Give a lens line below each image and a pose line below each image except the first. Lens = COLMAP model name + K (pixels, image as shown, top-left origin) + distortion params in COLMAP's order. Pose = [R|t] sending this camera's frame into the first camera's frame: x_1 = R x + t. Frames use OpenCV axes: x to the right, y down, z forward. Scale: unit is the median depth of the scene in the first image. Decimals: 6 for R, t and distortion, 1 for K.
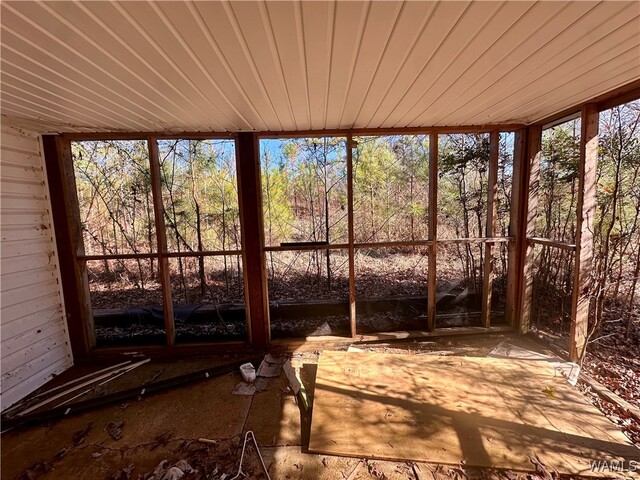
lens RADIAL K [[252.8, 0, 321.7], [0, 252.8, 238.1], [0, 0, 1]] dist [-0.001624, 0.000270]
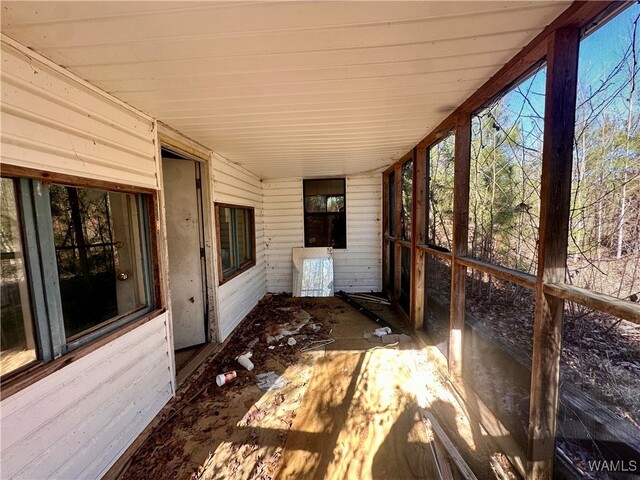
lens RADIAL K [[252.8, 0, 318.0], [0, 252.8, 240.6], [0, 0, 1]] dist [-0.001624, 0.000270]
pose [[-0.092296, 0.119919, -0.988484, 1.271881], [-0.078802, 0.988728, 0.127307, -0.125537], [0.992609, 0.089644, -0.081806, 0.885332]]
